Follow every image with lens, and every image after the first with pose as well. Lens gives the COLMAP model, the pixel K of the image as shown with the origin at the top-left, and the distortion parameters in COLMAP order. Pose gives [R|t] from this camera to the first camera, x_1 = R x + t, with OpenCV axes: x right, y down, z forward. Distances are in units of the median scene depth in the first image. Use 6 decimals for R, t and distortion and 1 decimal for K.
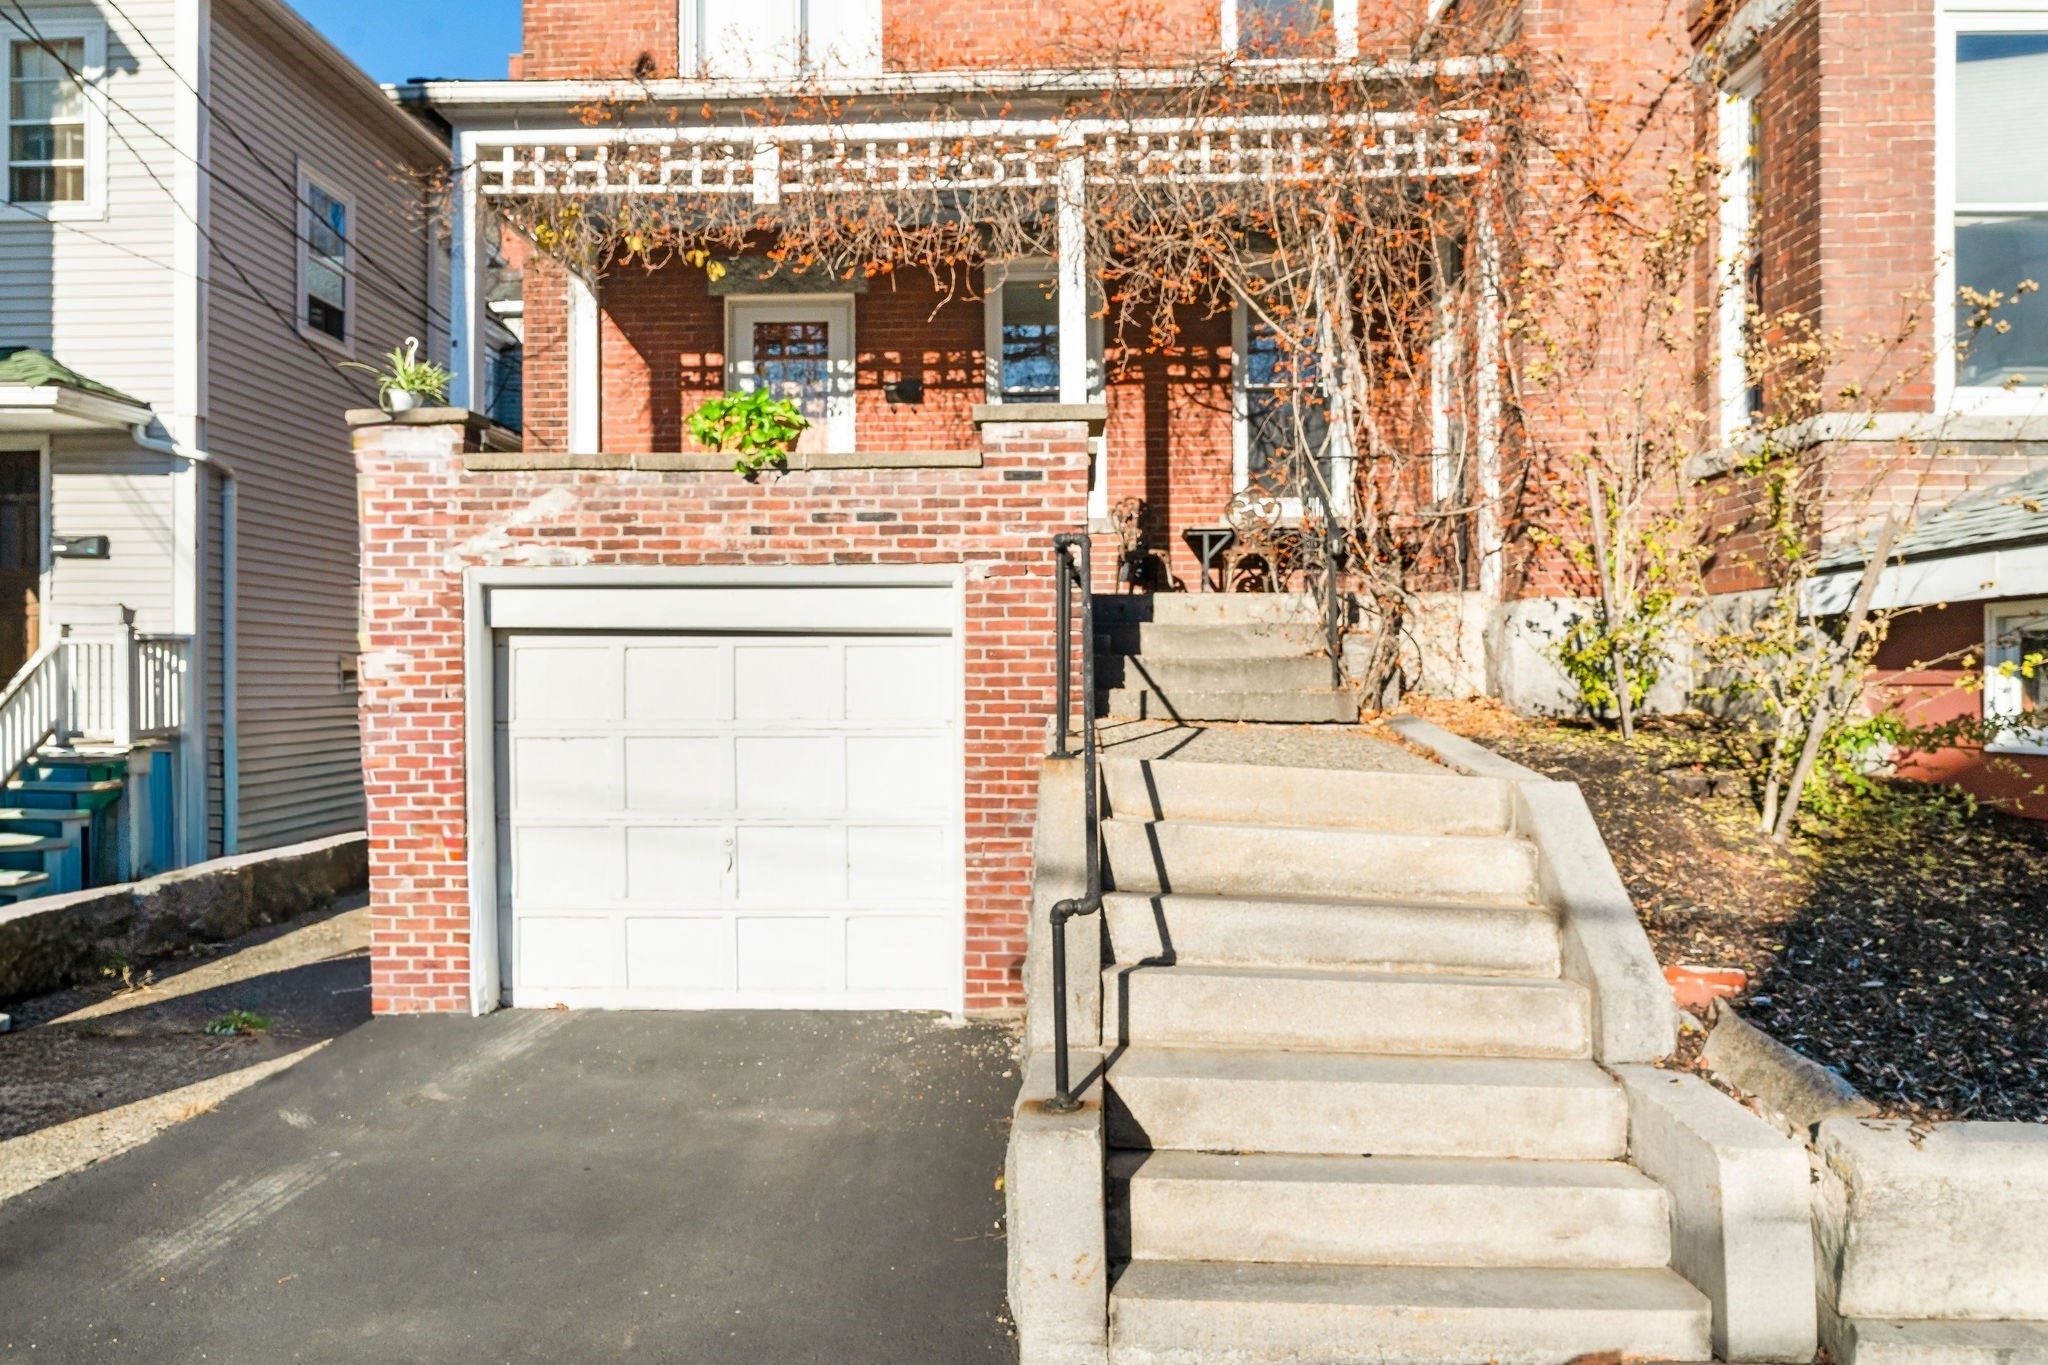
lens RADIAL K [[1396.0, 0, 1017.6], [0, 1396.0, 681.5], [0, 0, 1]] dist [0.001733, 0.000131]
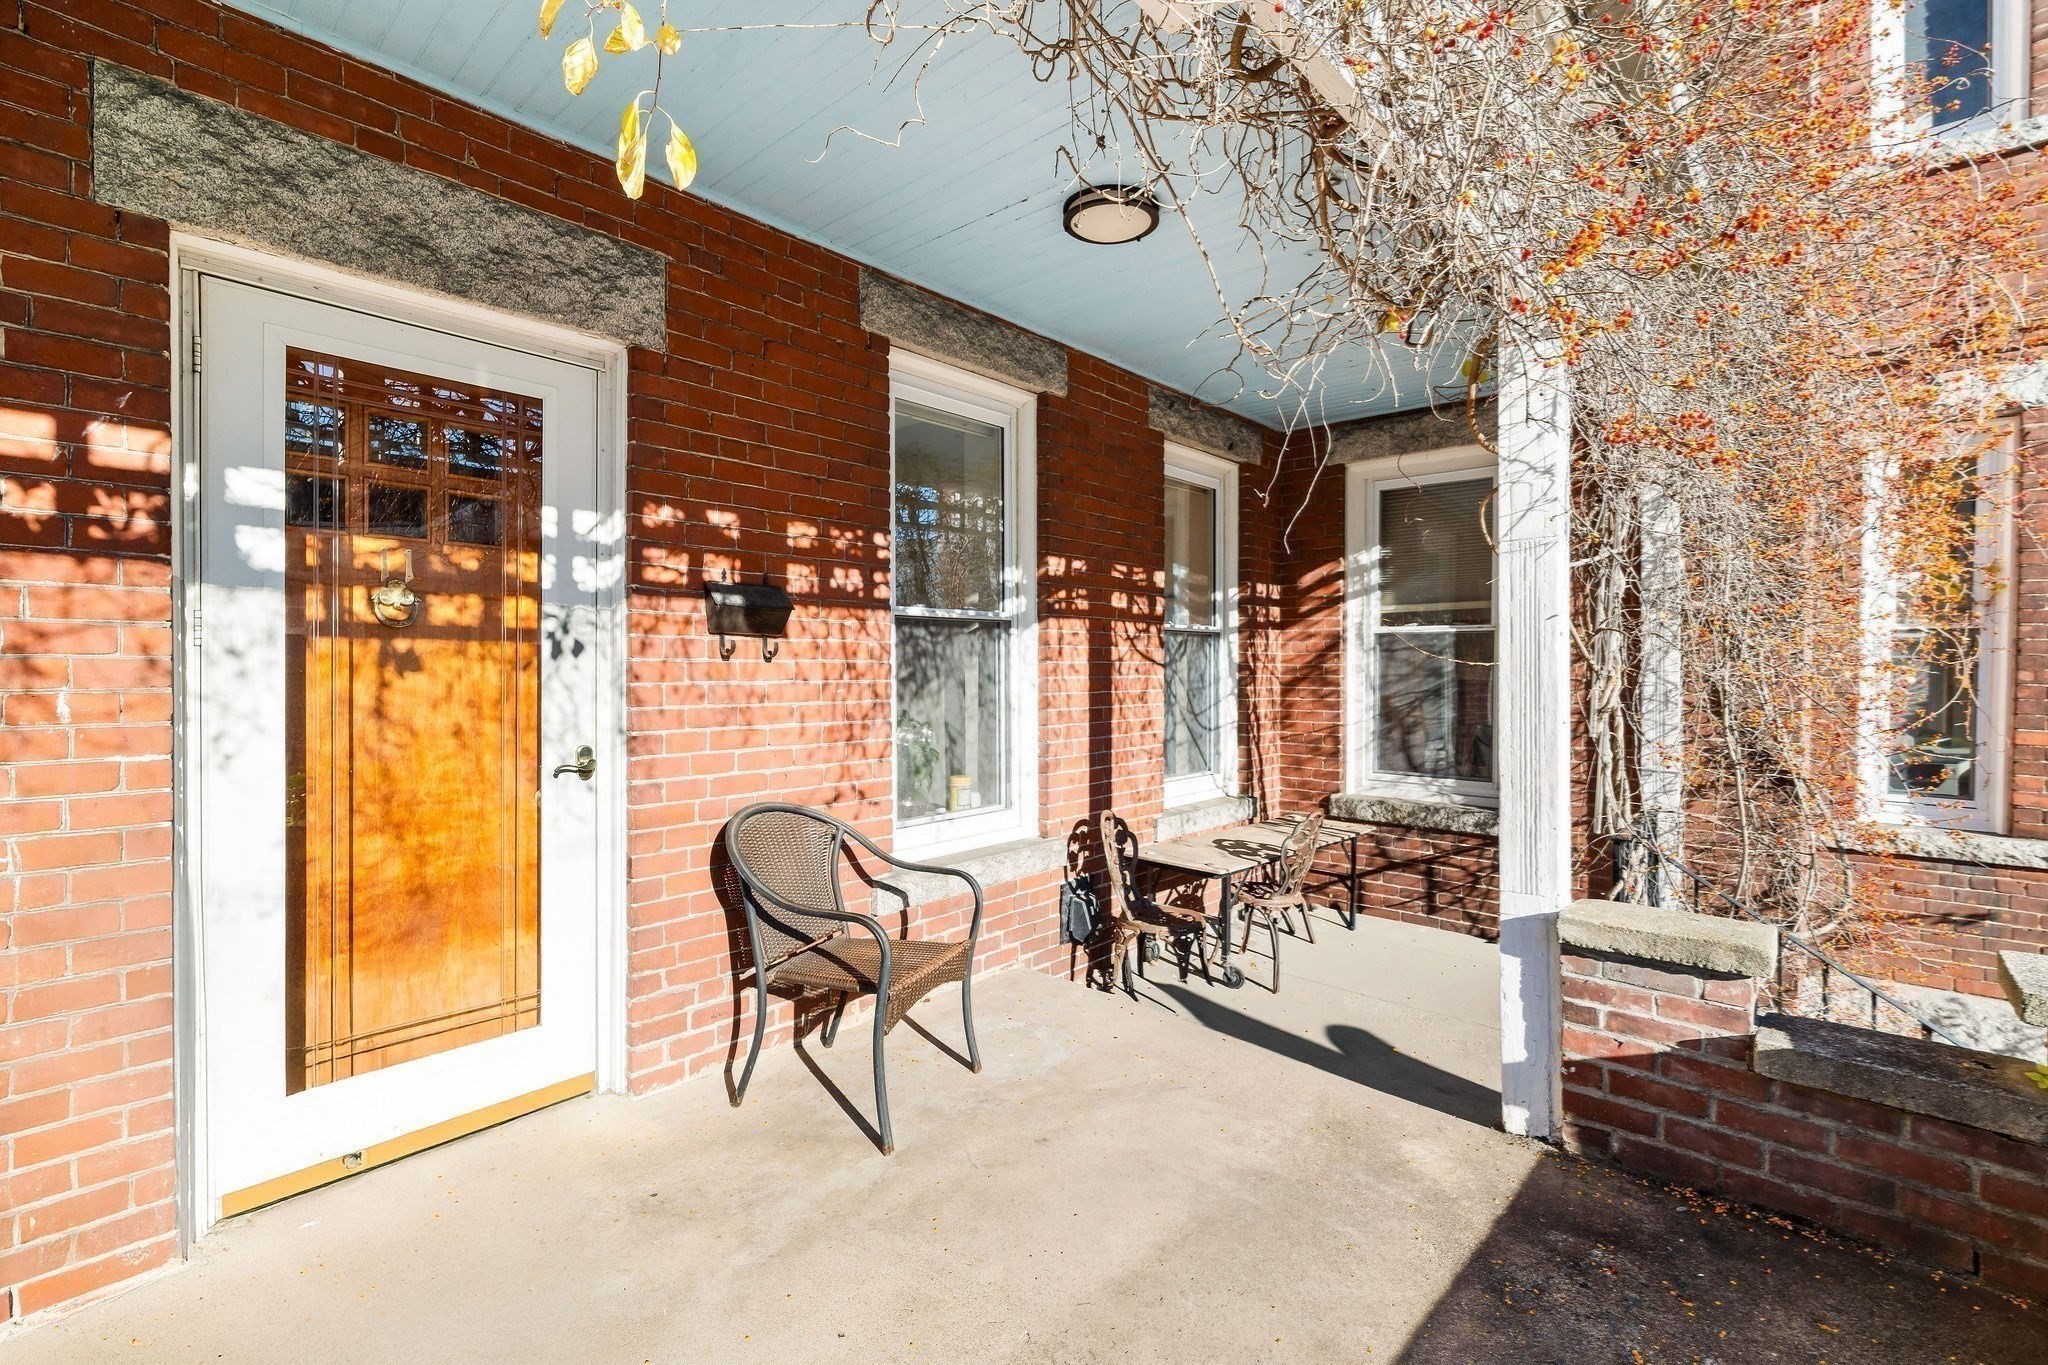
lens RADIAL K [[926.7, 0, 1016.8], [0, 926.7, 672.8], [0, 0, 1]] dist [0.002489, 0.000736]
pose [[0.652935, 0.005011, 0.757397, -0.241930], [0.001544, 0.999967, -0.007947, -0.185447], [-0.757412, 0.006358, 0.652906, 0.753900]]
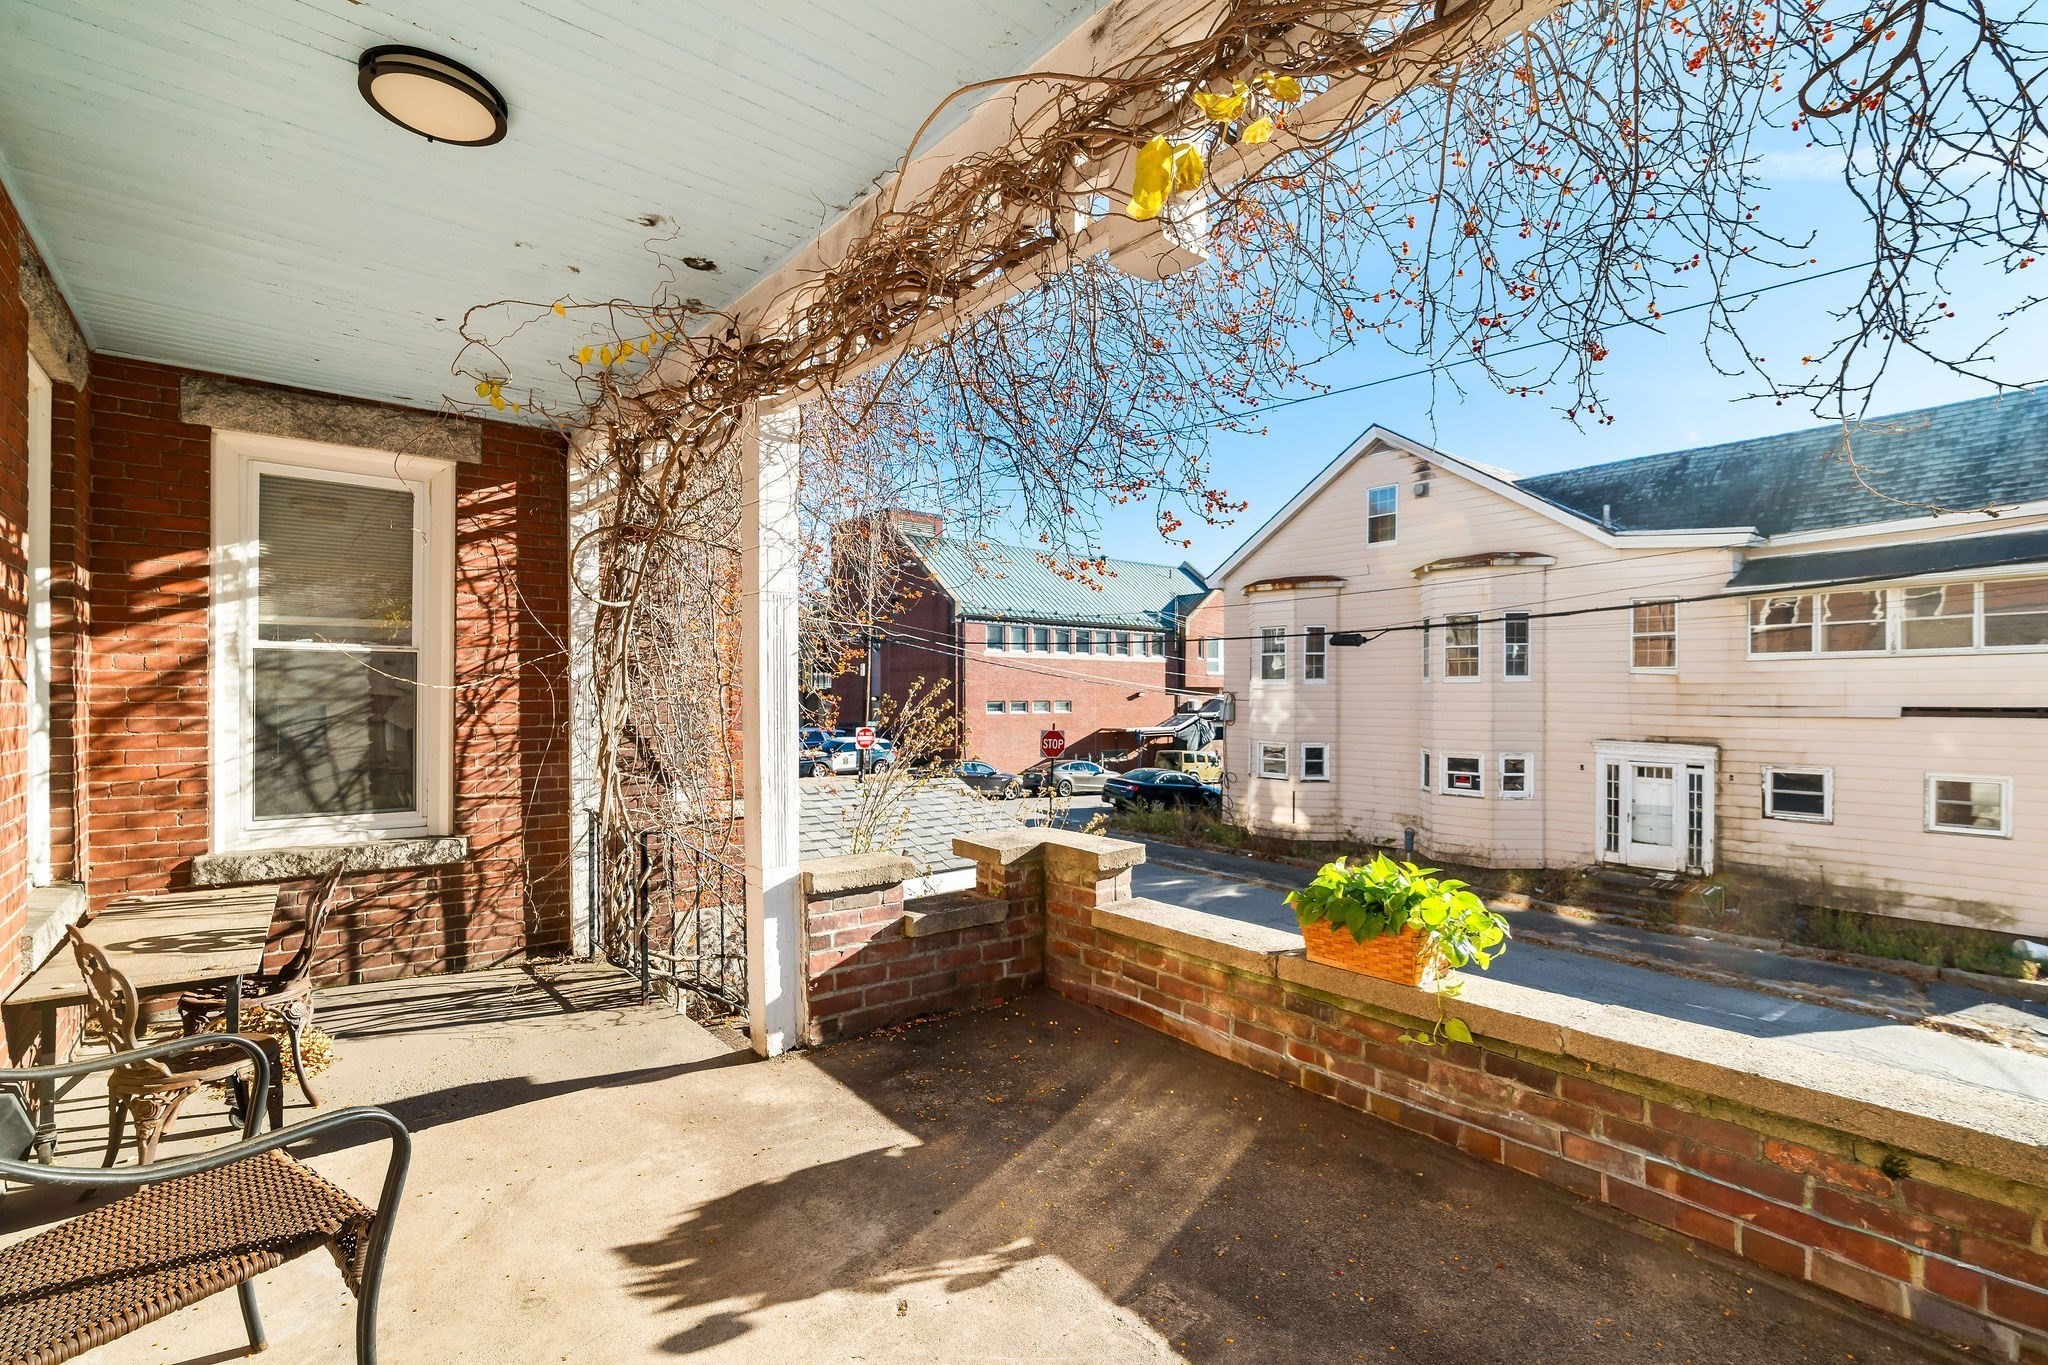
lens RADIAL K [[926.7, 0, 1015.9], [0, 926.7, 689.0], [0, 0, 1]] dist [0.002489, 0.000736]
pose [[-0.656045, 0.010887, 0.754643, -0.260309], [0.010442, 0.999931, -0.005349, -0.186826], [-0.754650, 0.004371, -0.656113, 0.951810]]
